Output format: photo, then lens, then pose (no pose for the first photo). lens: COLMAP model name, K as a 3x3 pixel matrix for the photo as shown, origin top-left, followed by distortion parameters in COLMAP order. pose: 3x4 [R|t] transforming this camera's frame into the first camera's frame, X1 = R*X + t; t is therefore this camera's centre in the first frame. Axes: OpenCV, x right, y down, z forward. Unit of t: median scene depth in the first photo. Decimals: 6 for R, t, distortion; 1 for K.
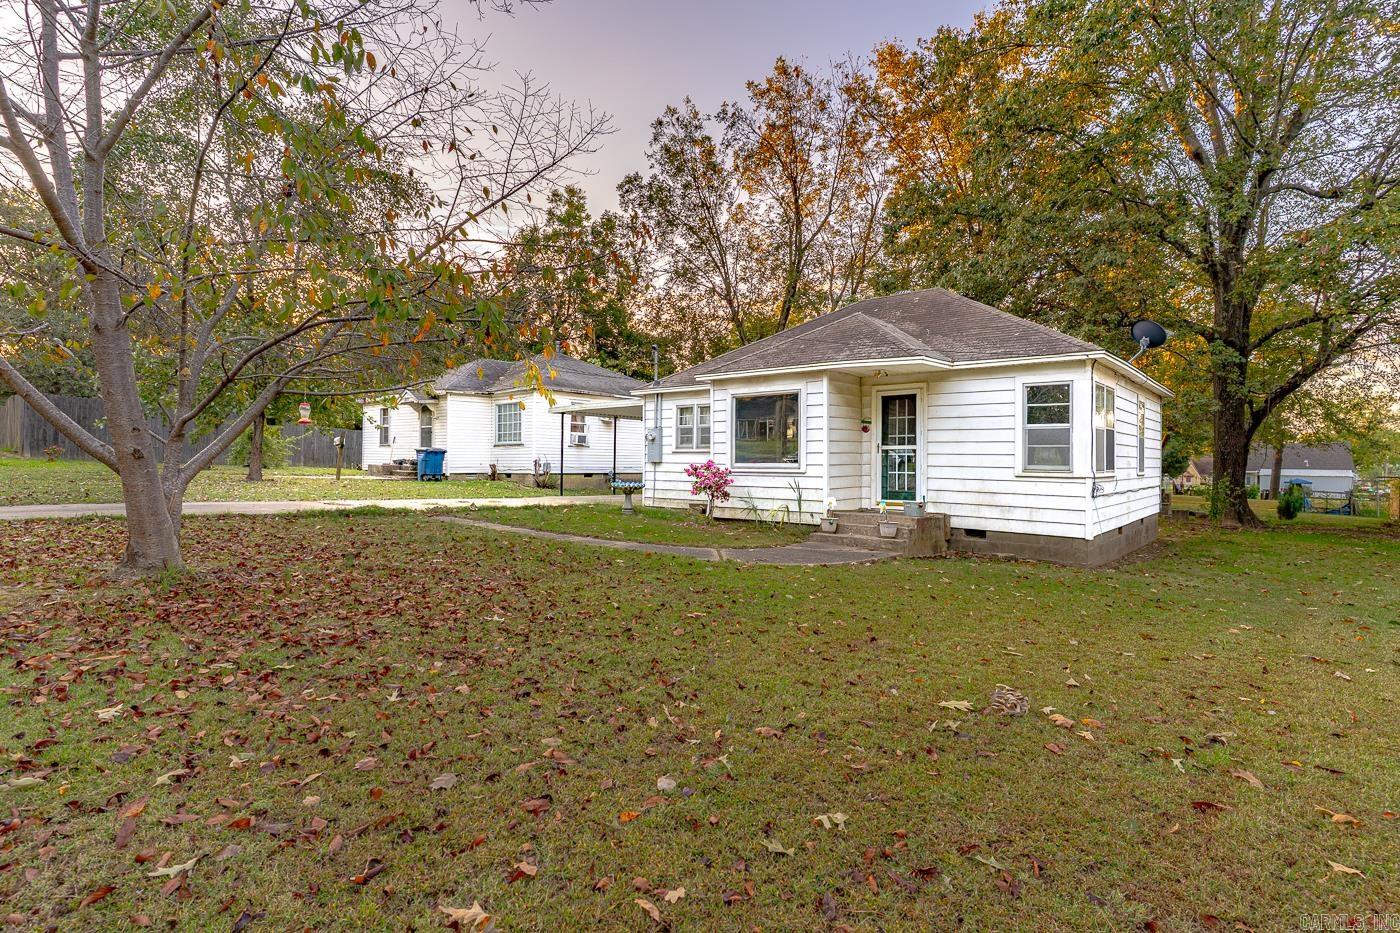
lens RADIAL K [[705.1, 0, 675.1], [0, 705.1, 452.8], [0, 0, 1]] dist [0.001081, 0.000602]
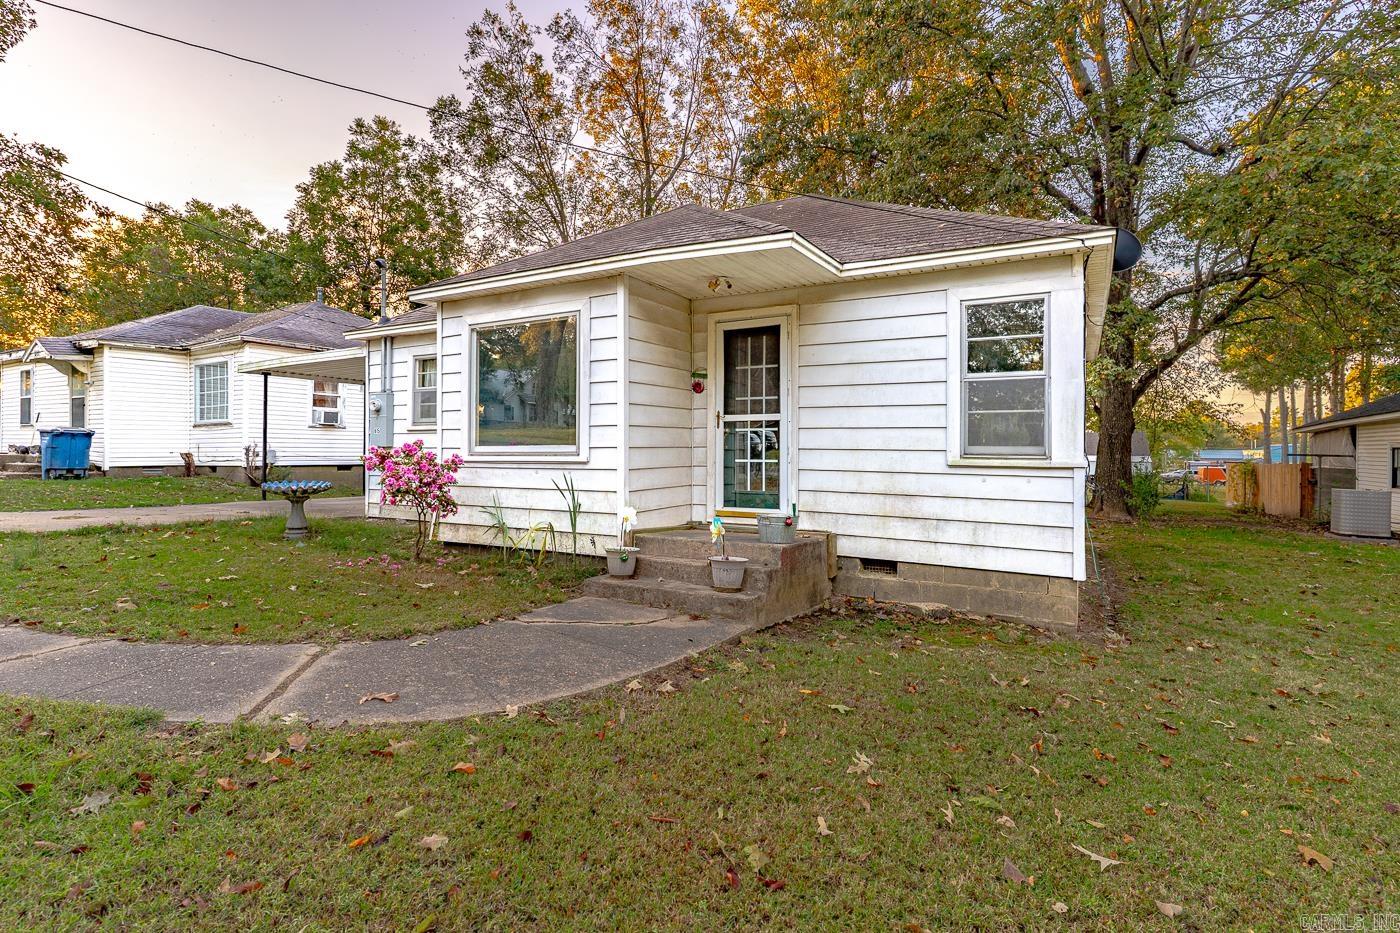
lens RADIAL K [[687.6, 0, 697.6], [0, 687.6, 445.1], [0, 0, 1]] dist [0.000454, -0.000059]
pose [[0.977764, -0.001821, 0.209702, 0.147979], [0.001101, 0.999993, 0.003552, 0.012475], [-0.209707, -0.003242, 0.977759, 0.435044]]
